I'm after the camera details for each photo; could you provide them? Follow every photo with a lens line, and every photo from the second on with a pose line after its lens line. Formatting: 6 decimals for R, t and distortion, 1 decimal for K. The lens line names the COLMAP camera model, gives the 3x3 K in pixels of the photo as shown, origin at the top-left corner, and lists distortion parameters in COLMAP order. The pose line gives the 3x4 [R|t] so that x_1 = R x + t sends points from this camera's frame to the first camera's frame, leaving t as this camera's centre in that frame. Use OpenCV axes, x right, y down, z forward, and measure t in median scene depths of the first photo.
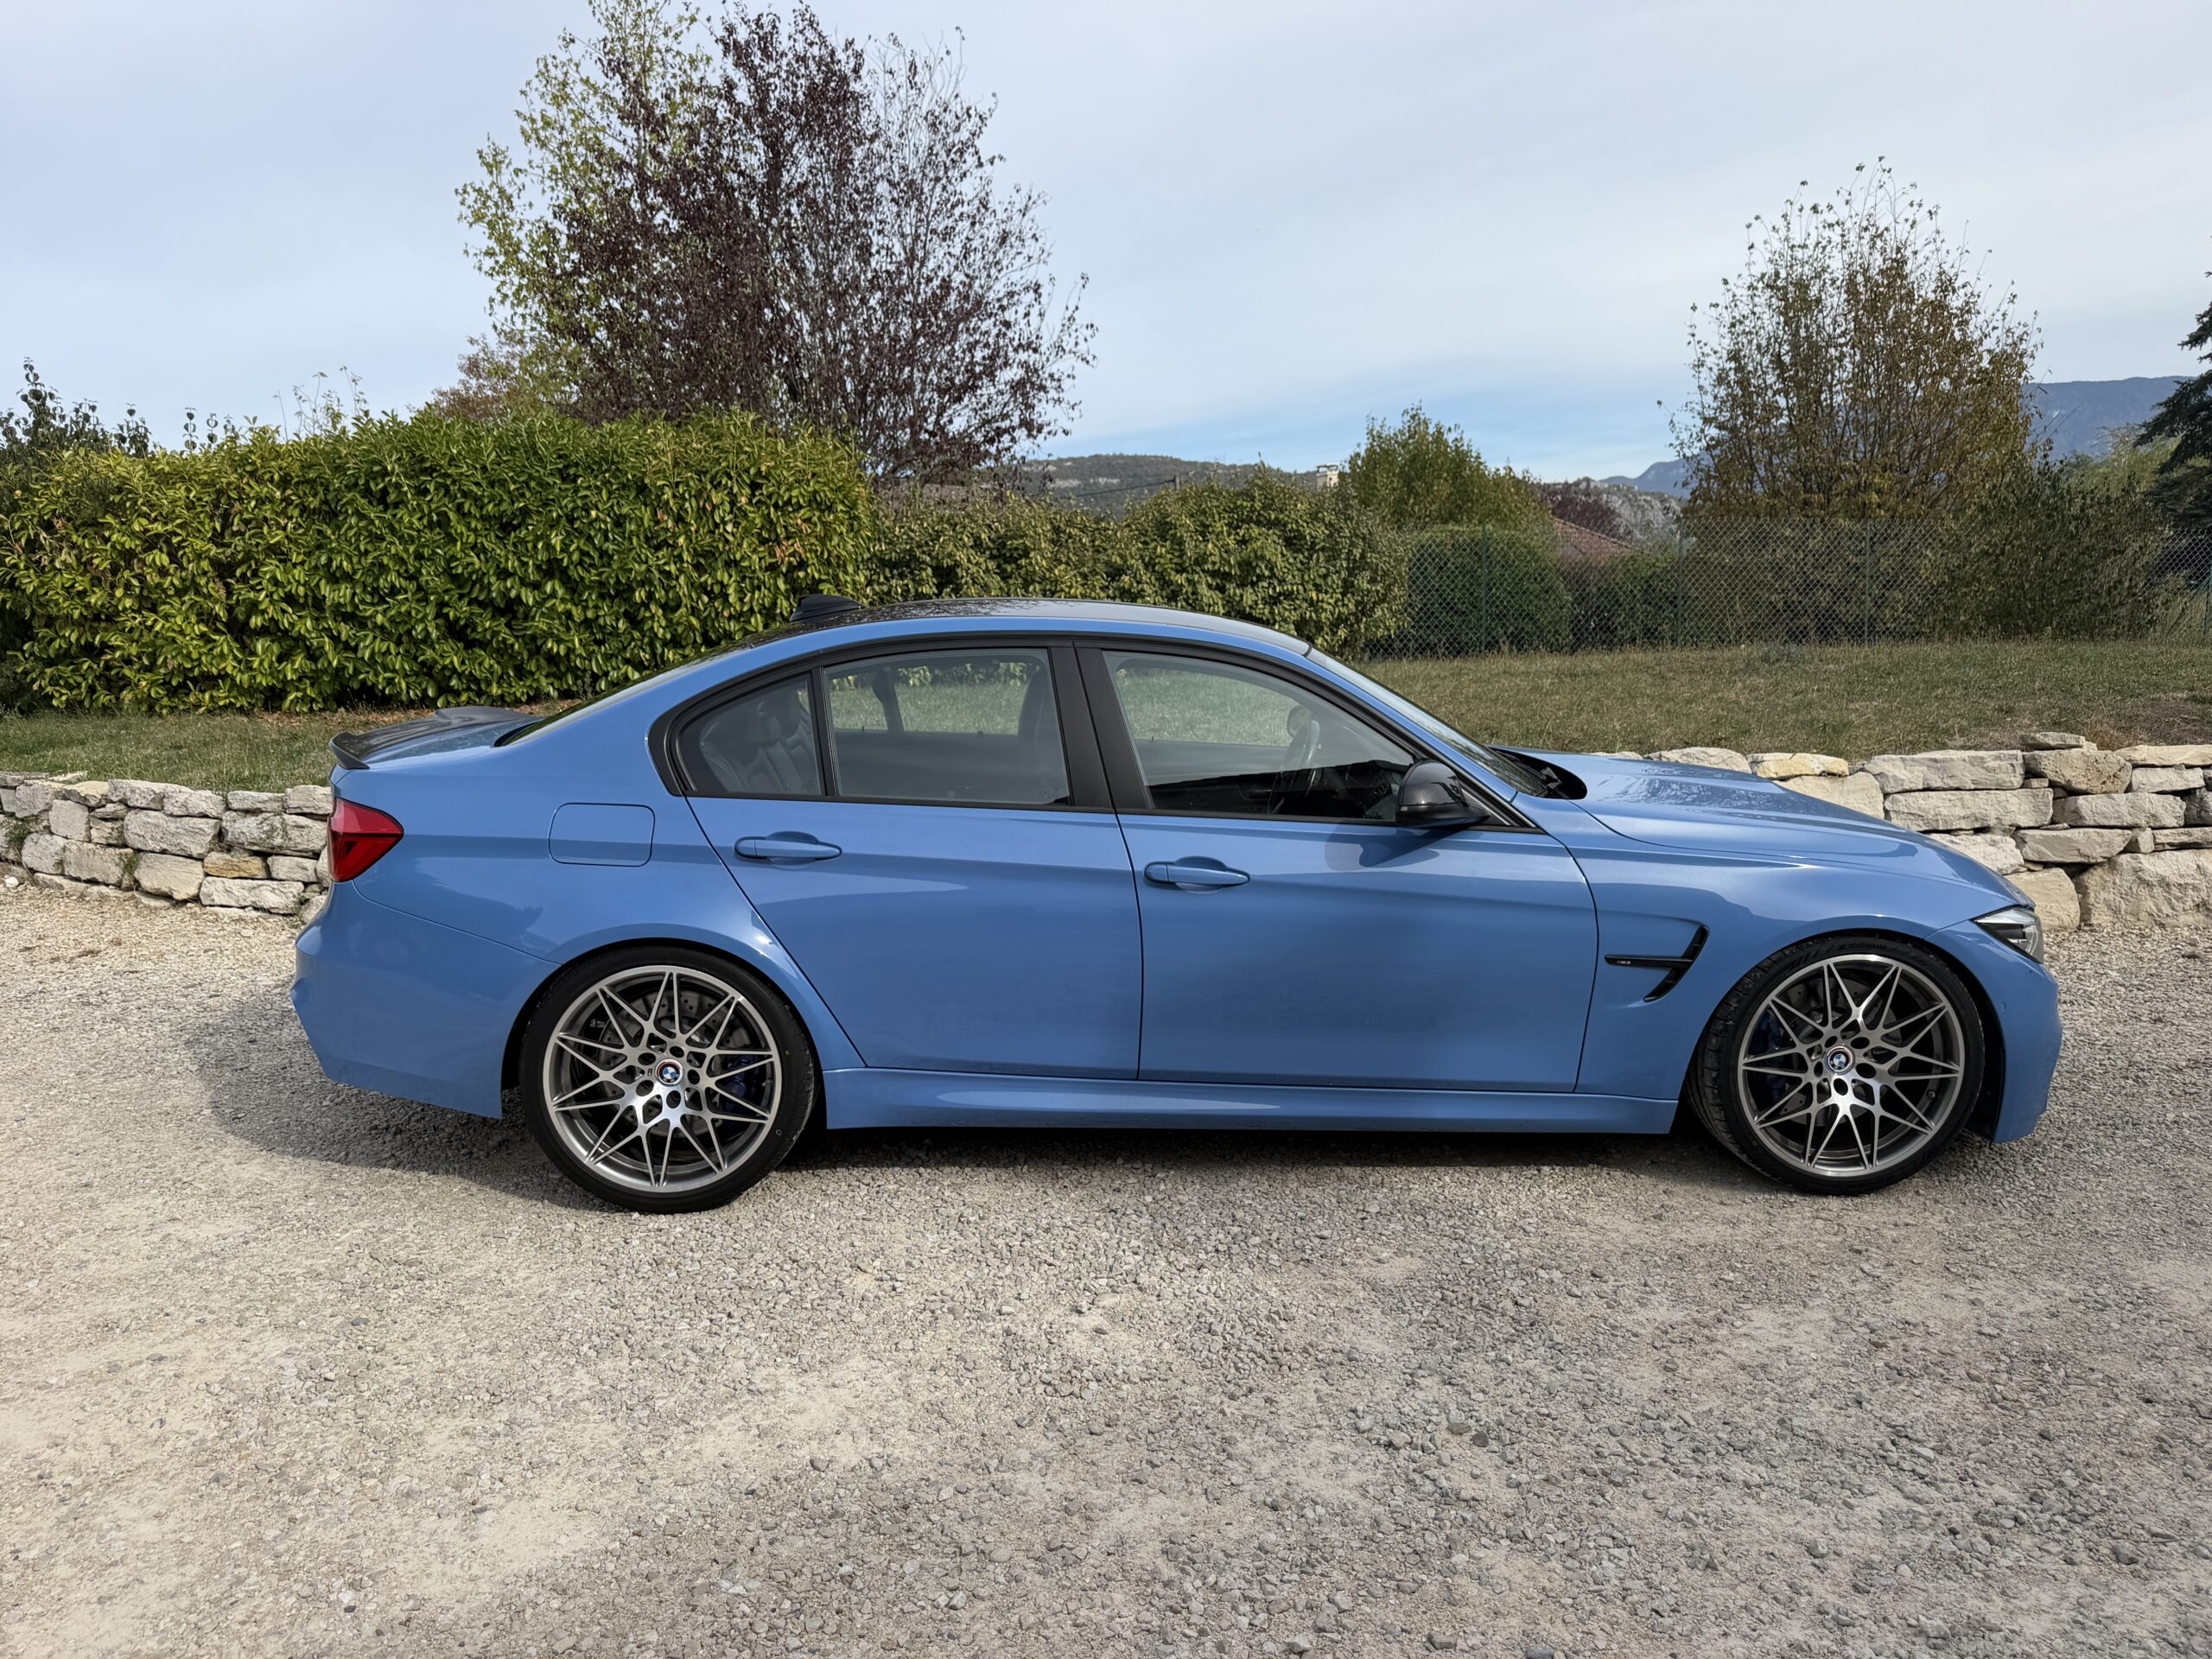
lens RADIAL K [[1570.7, 0, 1096.6], [0, 1570.7, 844.2], [0, 0, 1]] dist [0.011286, -0.020936]
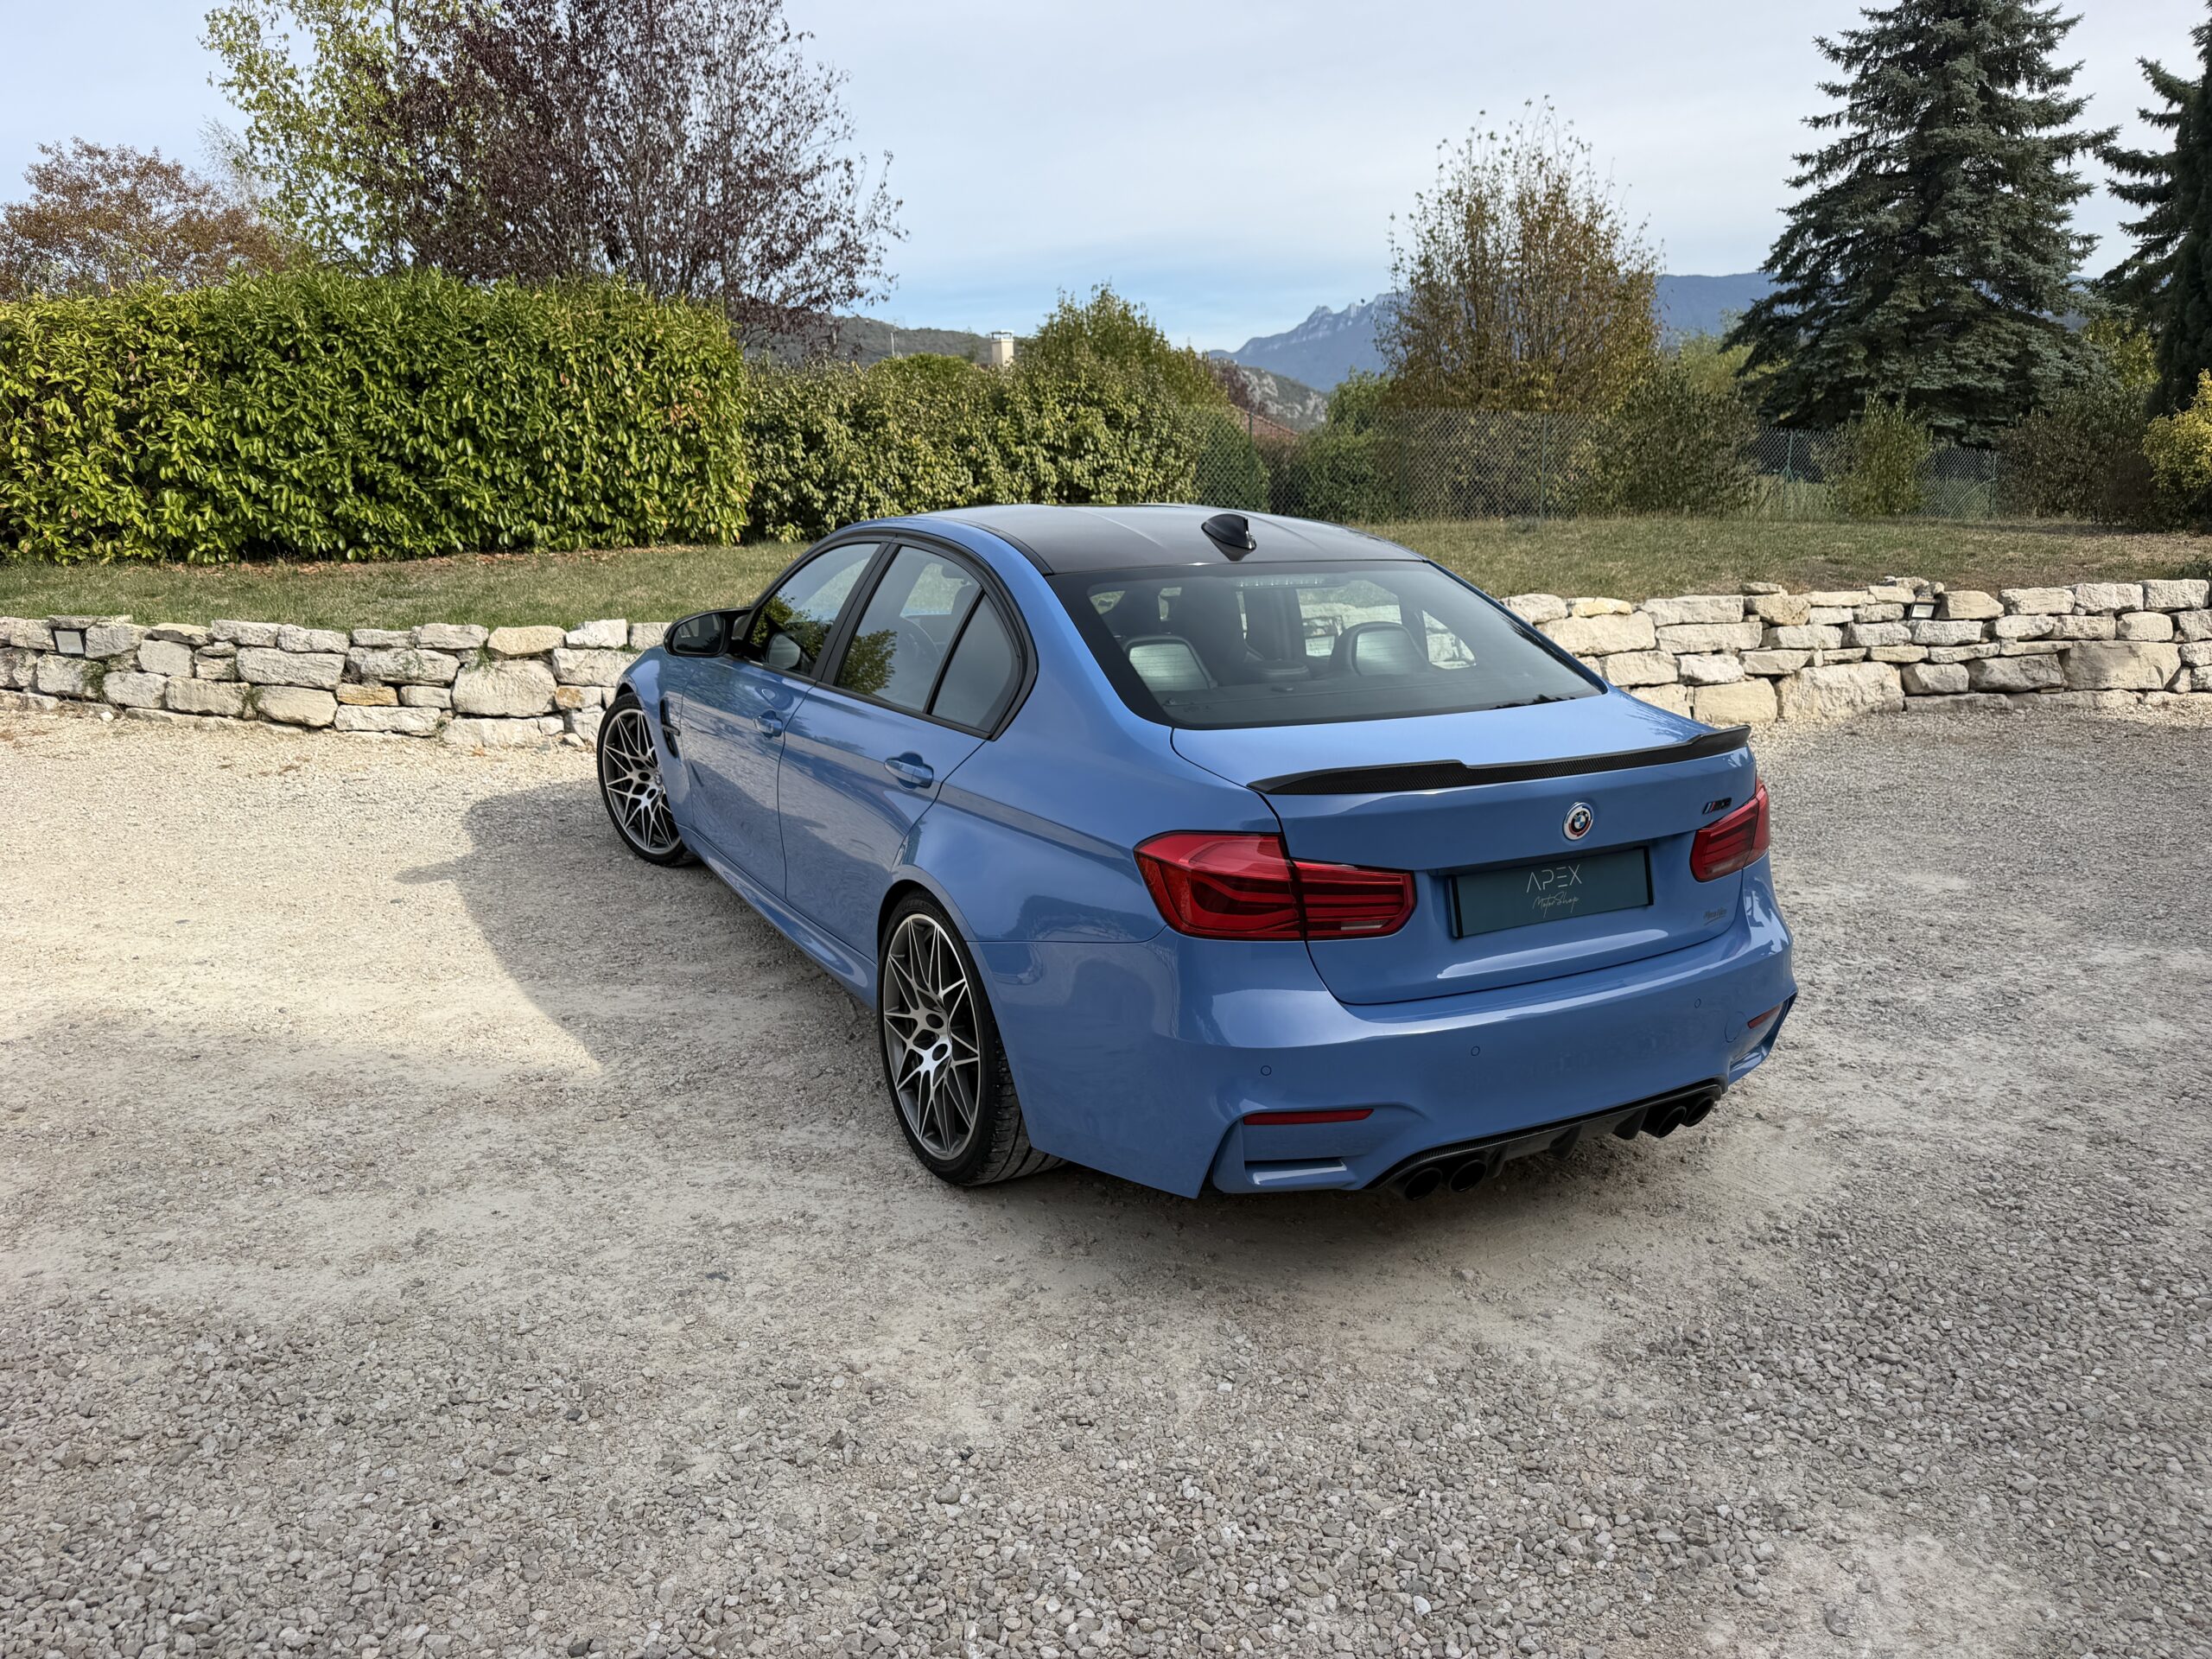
lens RADIAL K [[1570.7, 0, 1107.5], [0, 1570.7, 848.0], [0, 0, 1]] dist [0.011286, -0.020936]
pose [[0.968886, -0.037168, 0.244701, -0.315944], [0.015994, 0.995996, 0.087955, 0.032561], [-0.246990, -0.081305, 0.965601, -0.242992]]
